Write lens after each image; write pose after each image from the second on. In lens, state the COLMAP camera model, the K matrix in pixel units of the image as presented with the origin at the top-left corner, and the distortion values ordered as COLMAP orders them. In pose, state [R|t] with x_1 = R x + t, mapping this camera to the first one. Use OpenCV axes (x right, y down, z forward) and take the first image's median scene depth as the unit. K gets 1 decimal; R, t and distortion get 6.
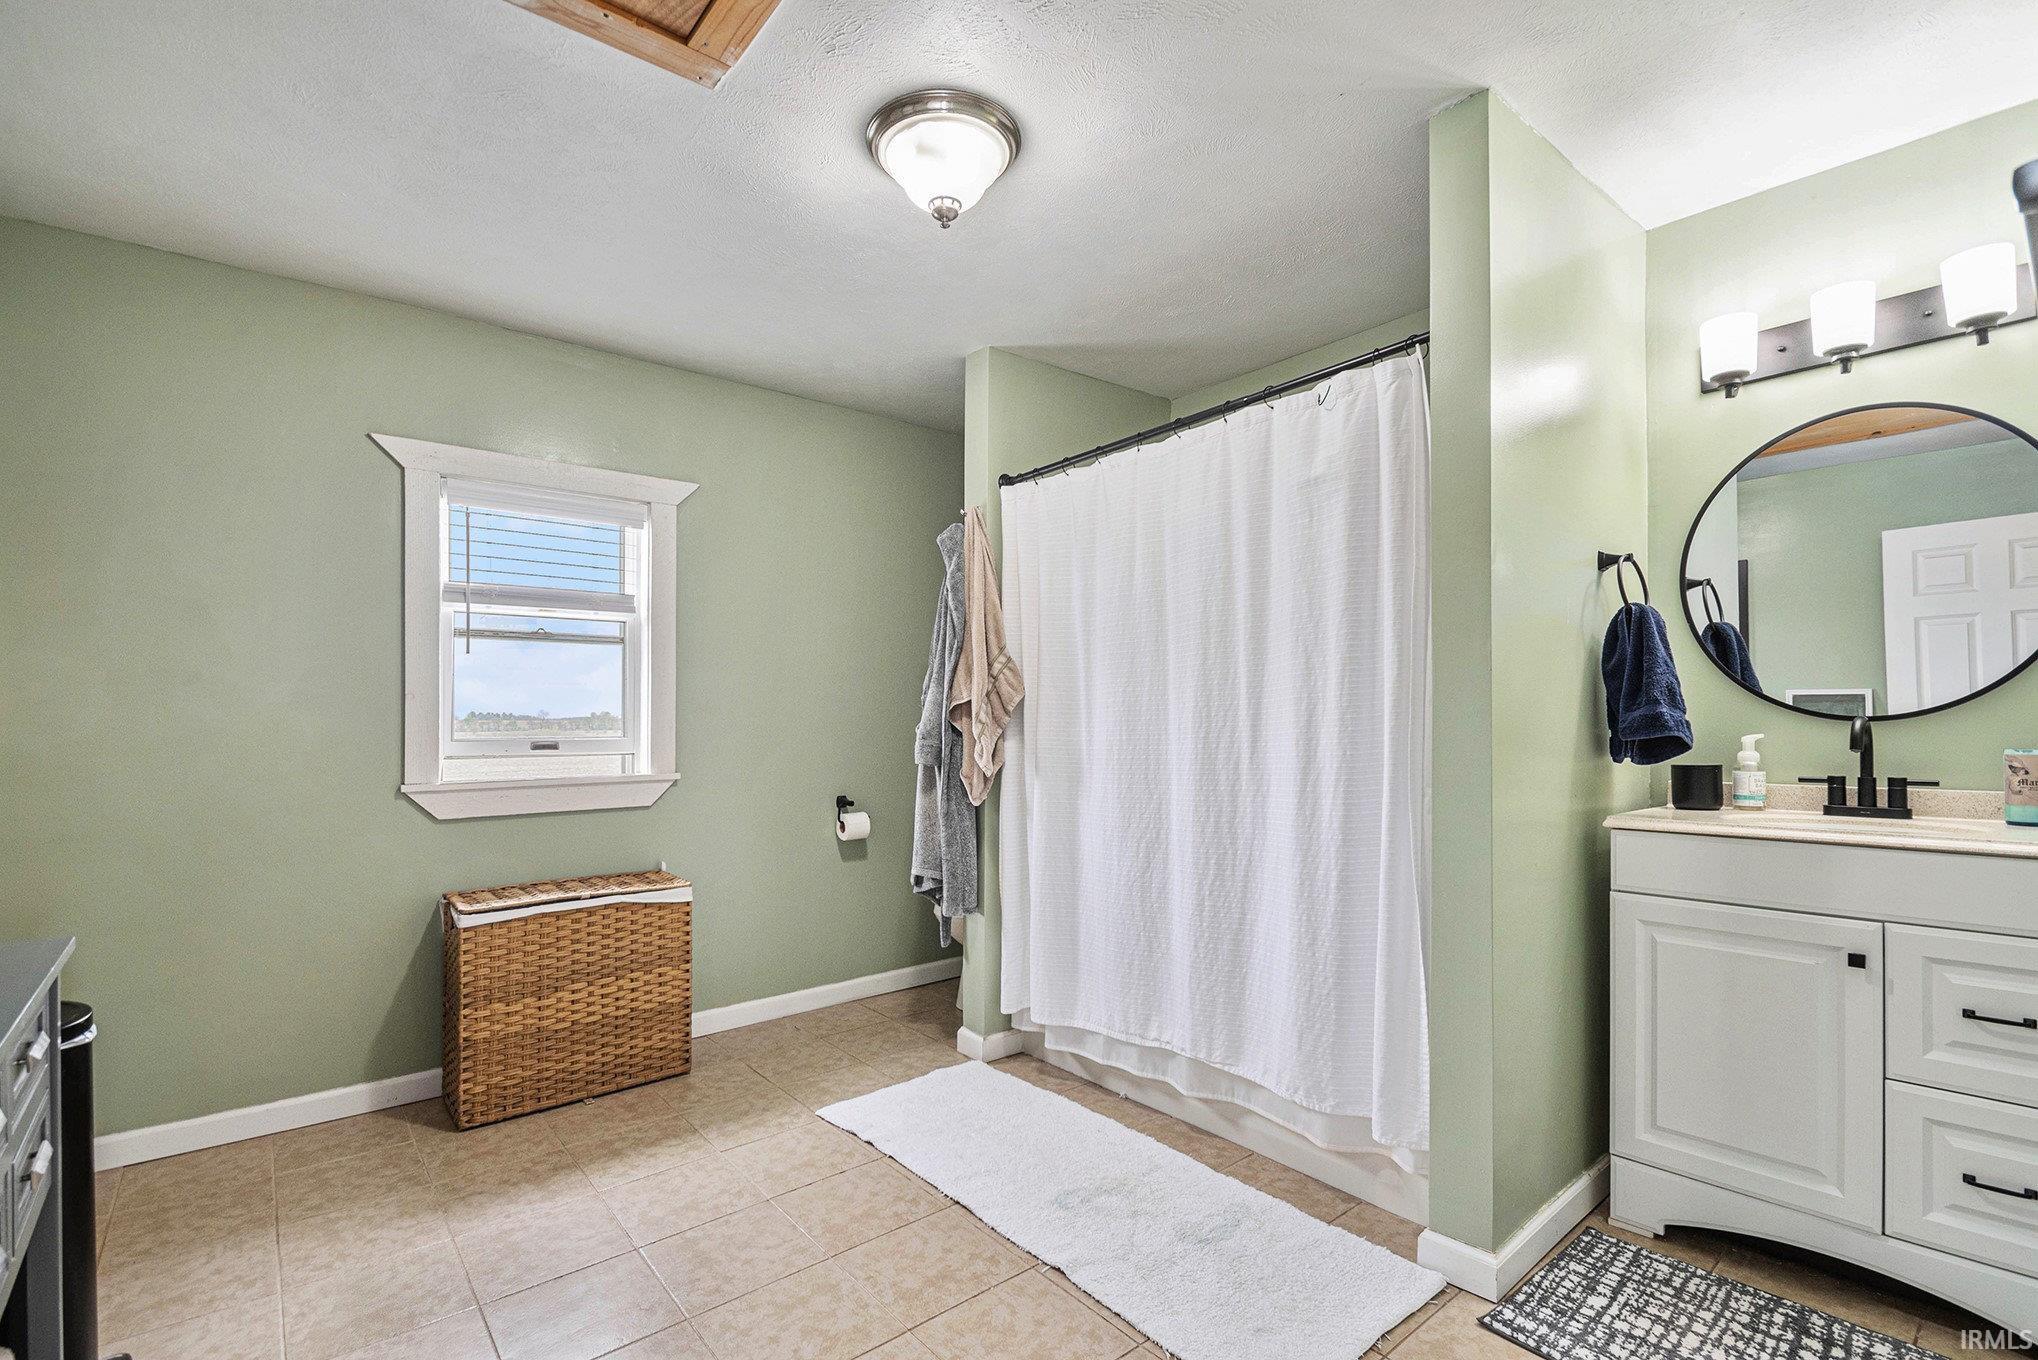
lens RADIAL K [[937.3, 0, 1020.2], [0, 937.3, 715.5], [0, 0, 1]] dist [-0.000948, -0.000193]
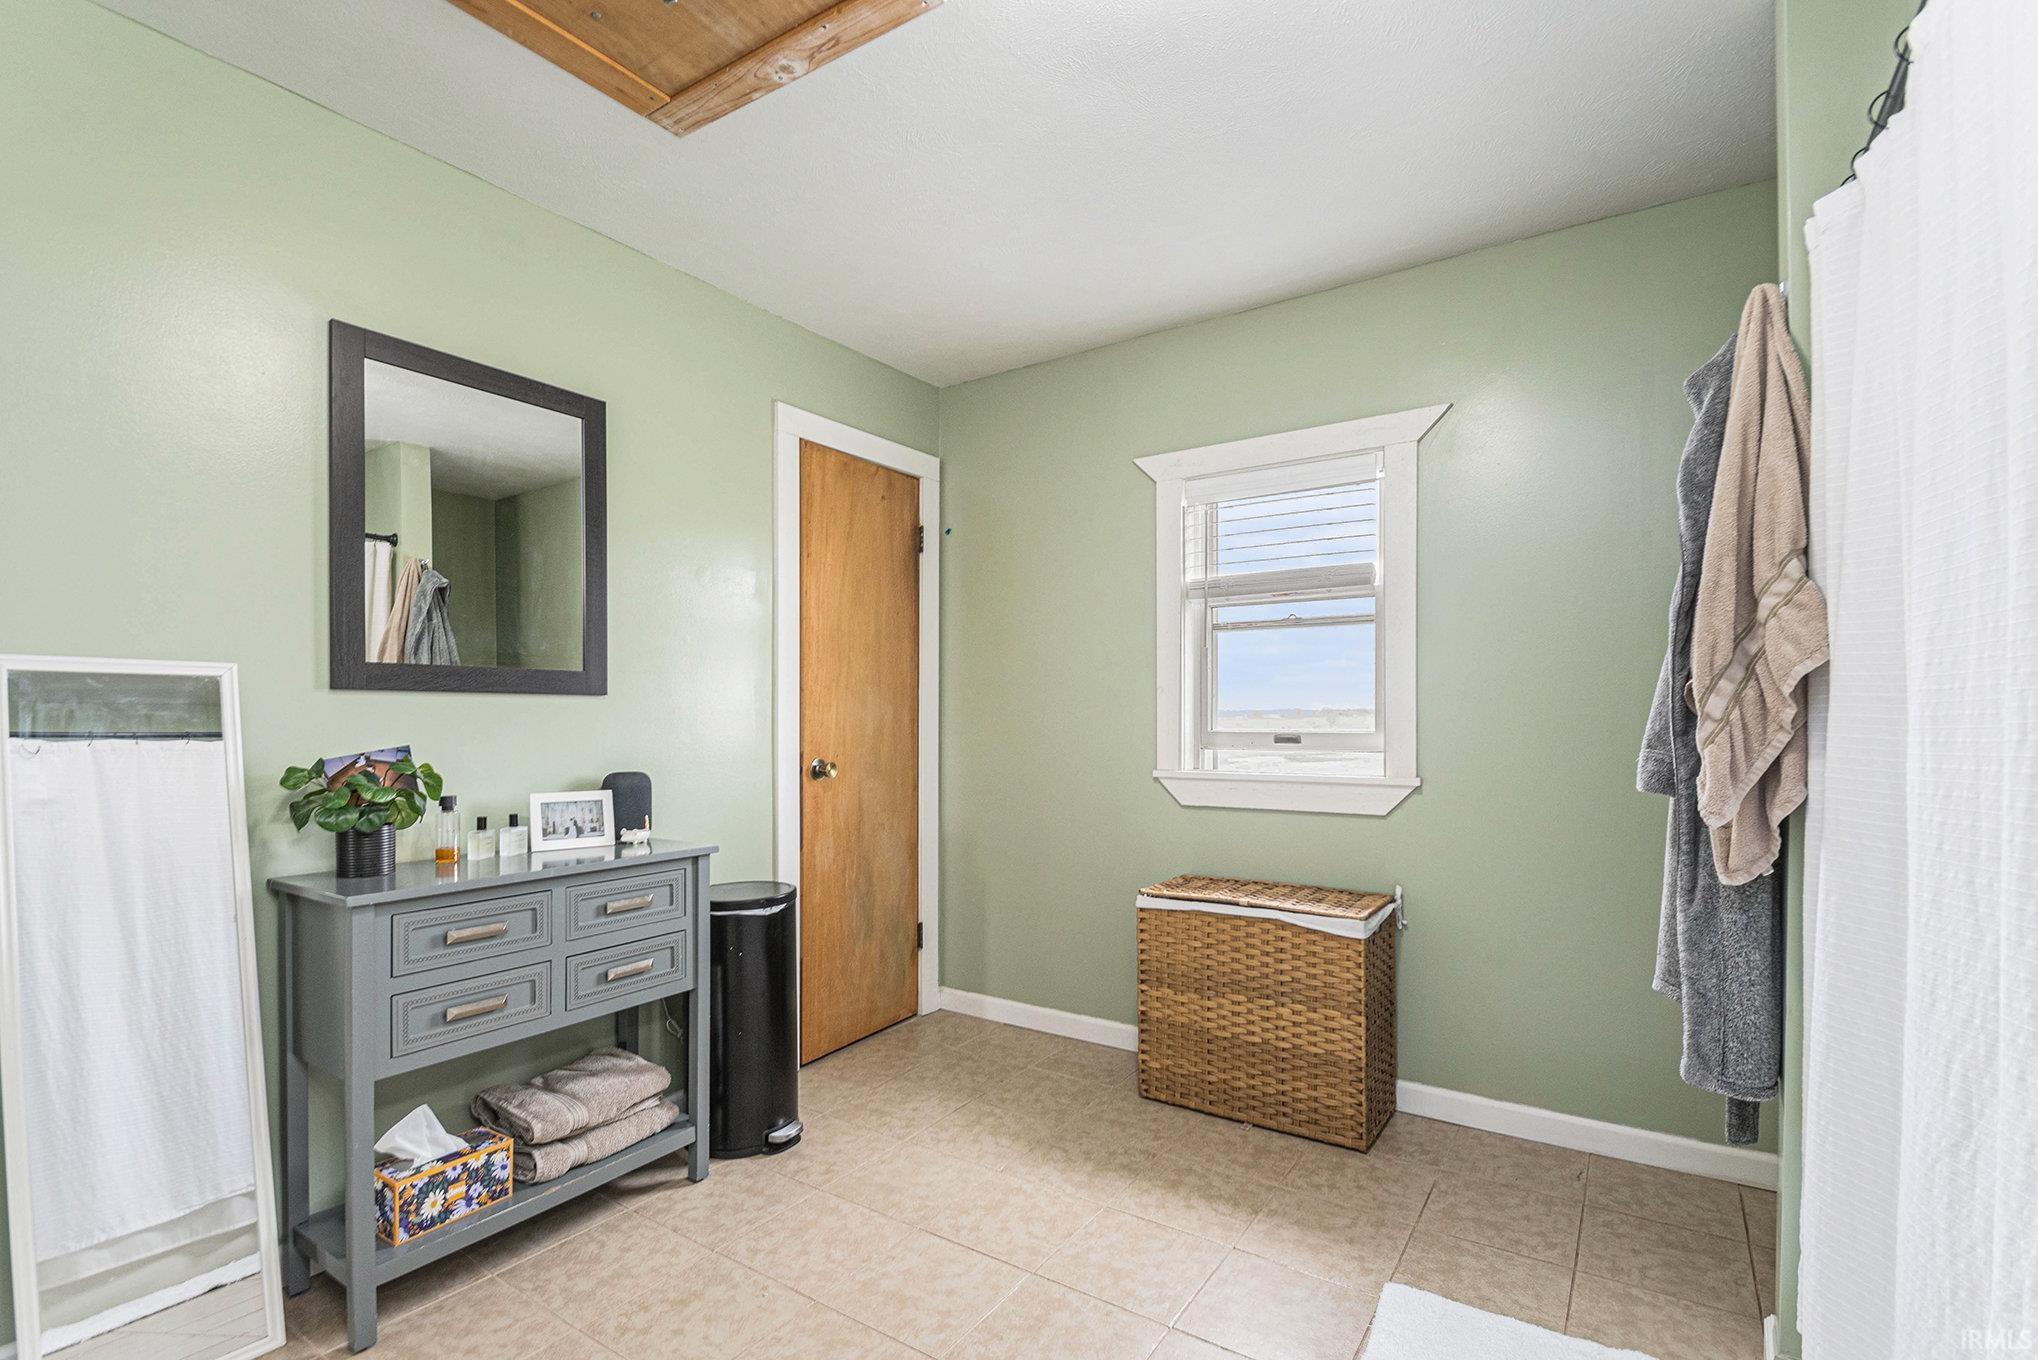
lens RADIAL K [[937.3, 0, 1020.2], [0, 937.3, 715.5], [0, 0, 1]] dist [-0.000948, -0.000193]
pose [[0.262563, 0.006274, -0.964894, 0.364149], [0.004362, 0.999961, 0.007689, 0.000227], [0.964905, -0.006227, 0.262525, 0.544654]]
